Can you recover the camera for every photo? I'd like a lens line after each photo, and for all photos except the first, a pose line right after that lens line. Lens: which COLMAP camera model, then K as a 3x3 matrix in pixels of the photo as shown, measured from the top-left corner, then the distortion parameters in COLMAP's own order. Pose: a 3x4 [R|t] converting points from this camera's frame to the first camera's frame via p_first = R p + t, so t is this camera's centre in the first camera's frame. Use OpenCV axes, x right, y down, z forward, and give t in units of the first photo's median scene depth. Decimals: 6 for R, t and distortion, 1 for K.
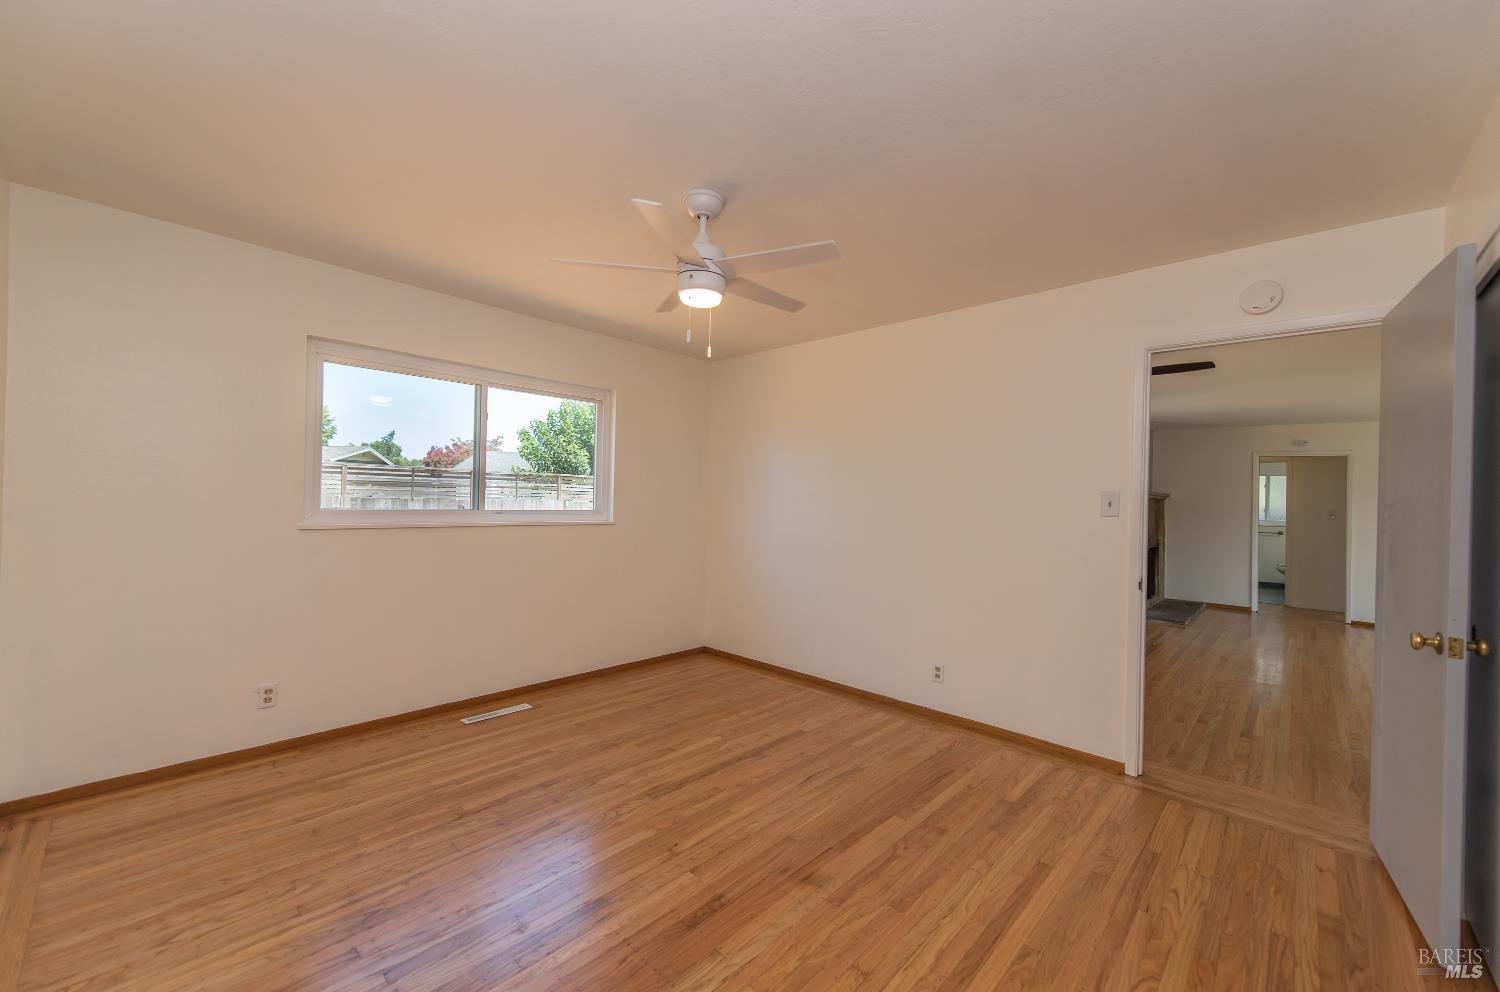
lens RADIAL K [[590.7, 0, 748.5], [0, 590.7, 498.5], [0, 0, 1]] dist [0.007016, -0.000339]
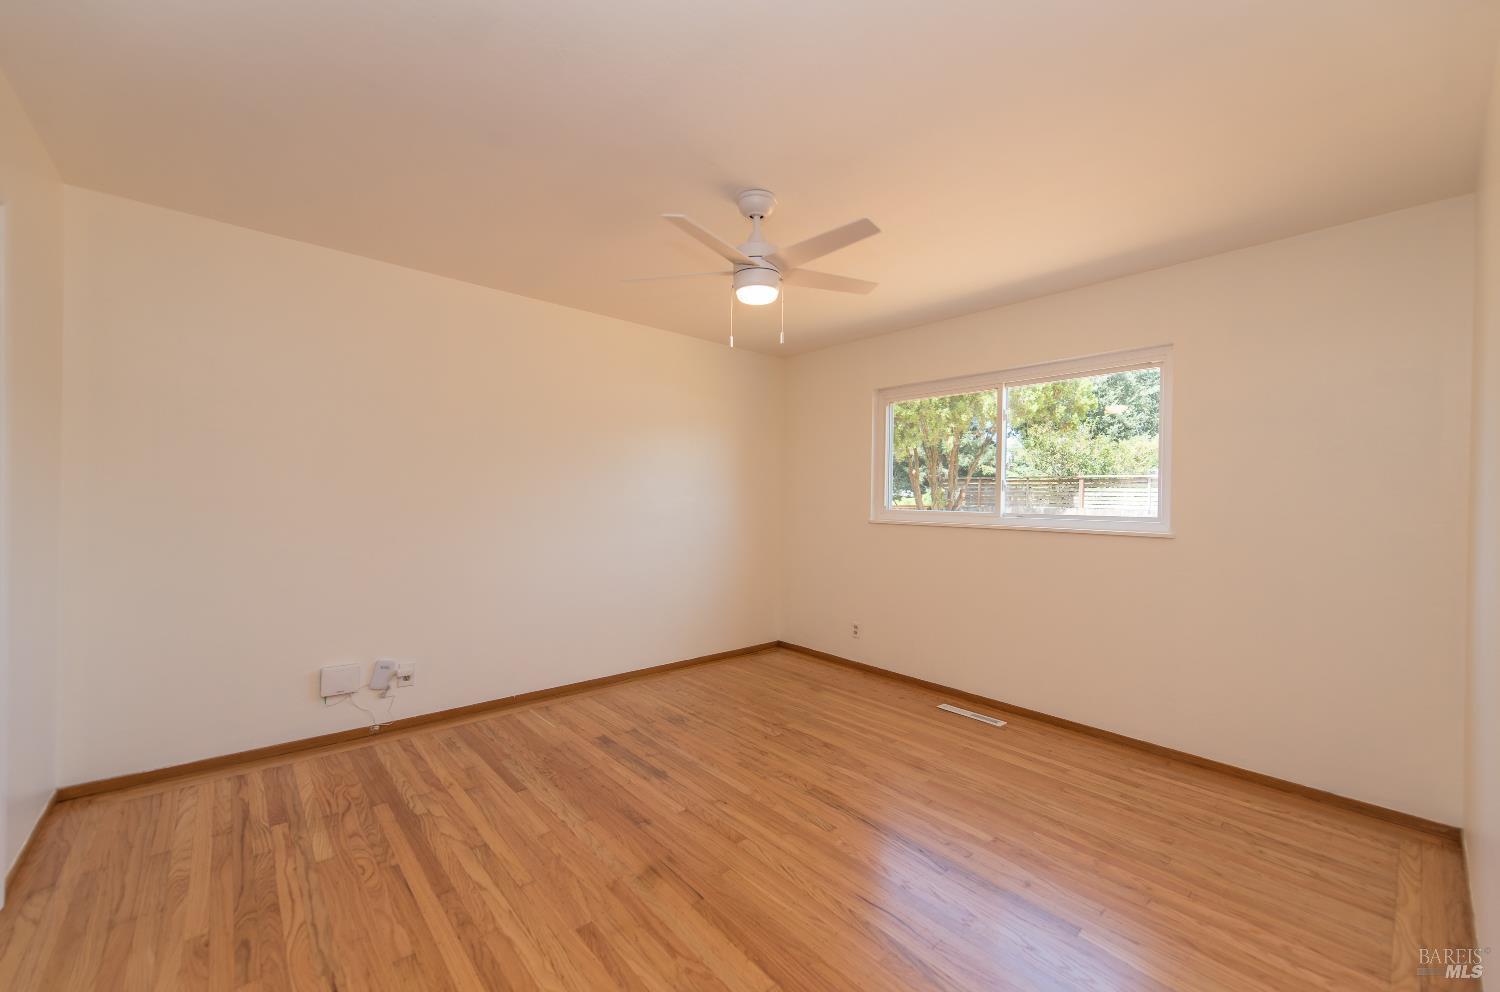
lens RADIAL K [[590.7, 0, 748.5], [0, 590.7, 498.5], [0, 0, 1]] dist [0.007016, -0.000339]
pose [[-0.093516, -0.022657, -0.995360, 0.822528], [-0.018004, 0.999616, -0.021062, 0.032454], [0.995455, 0.015951, -0.093888, 0.948539]]
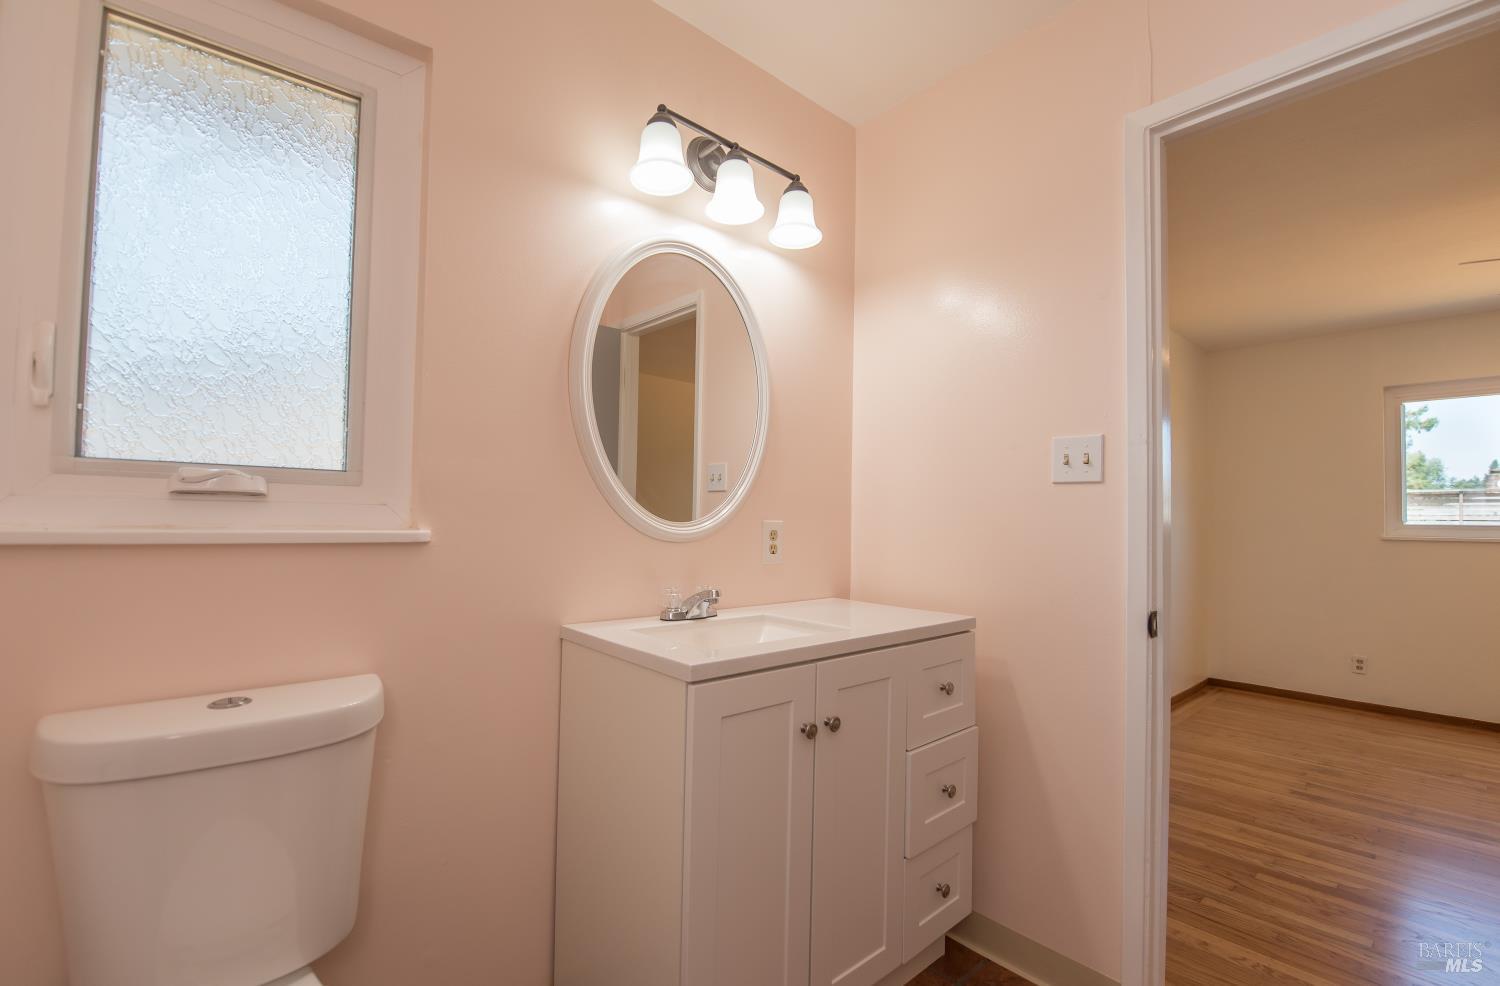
lens RADIAL K [[656.3, 0, 758.4], [0, 656.3, 497.1], [0, 0, 1]] dist [0.008814, 0.000286]
pose [[-0.074769, -0.061418, -0.995308, 0.867176], [-0.016800, 0.998037, -0.060324, 0.076714], [0.997059, 0.012211, -0.075654, -0.257695]]
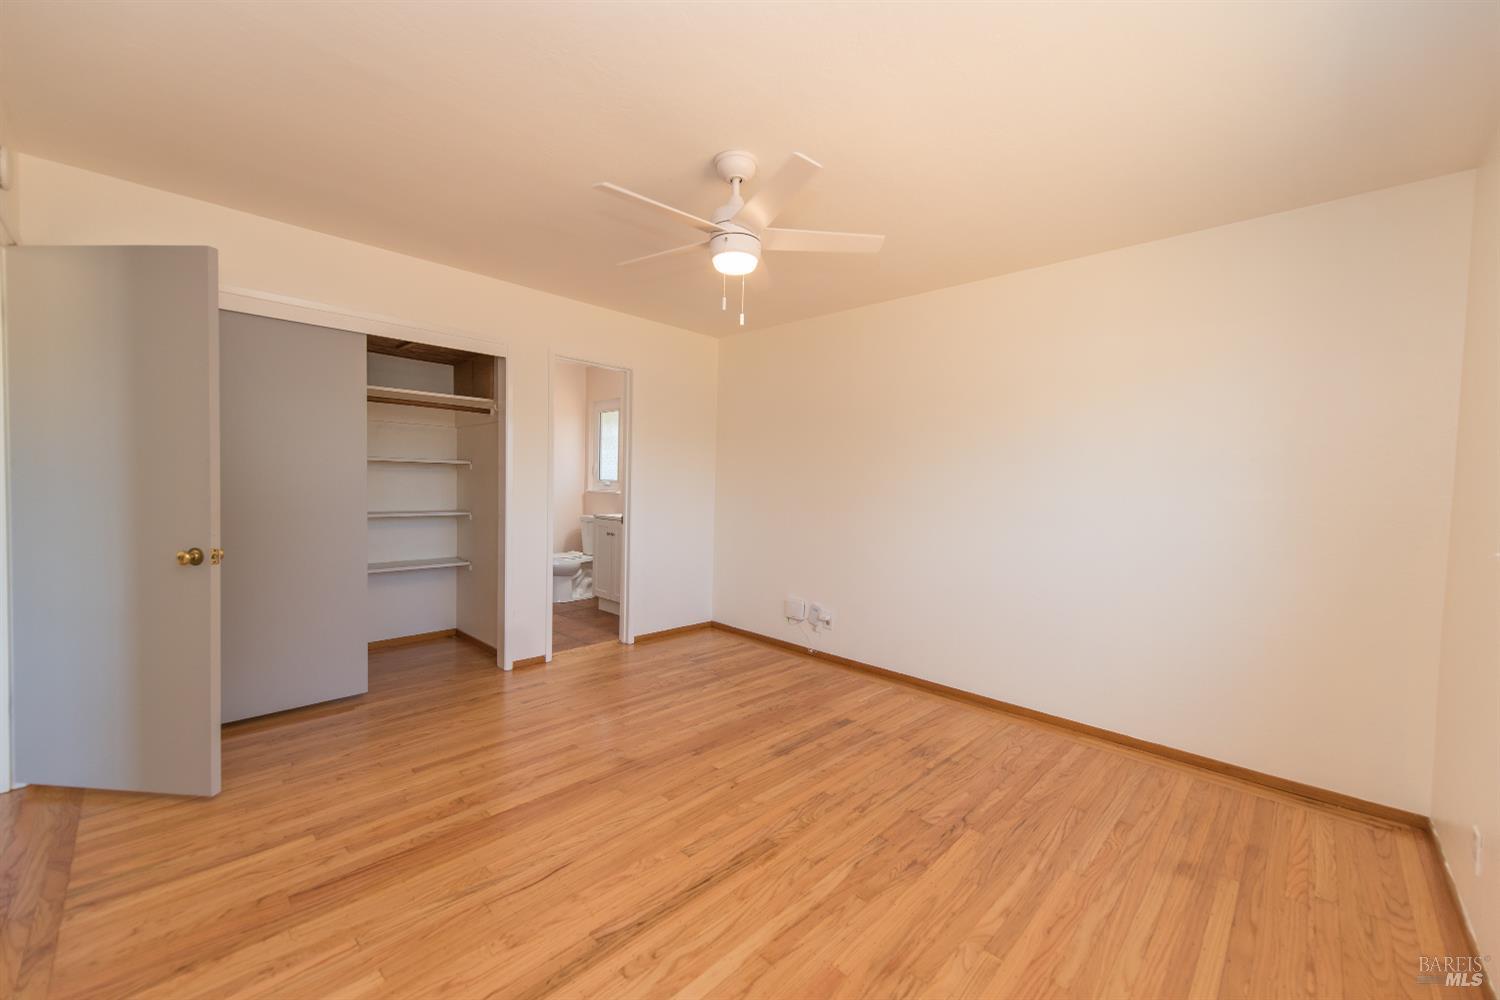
lens RADIAL K [[583.9, 0, 746.1], [0, 583.9, 505.0], [0, 0, 1]] dist [0.003181, -0.000474]
pose [[-0.998601, -0.051003, 0.013952, -0.114336], [-0.050397, 0.997895, 0.040810, 0.015250], [-0.016004, 0.040050, -0.999070, 1.716614]]
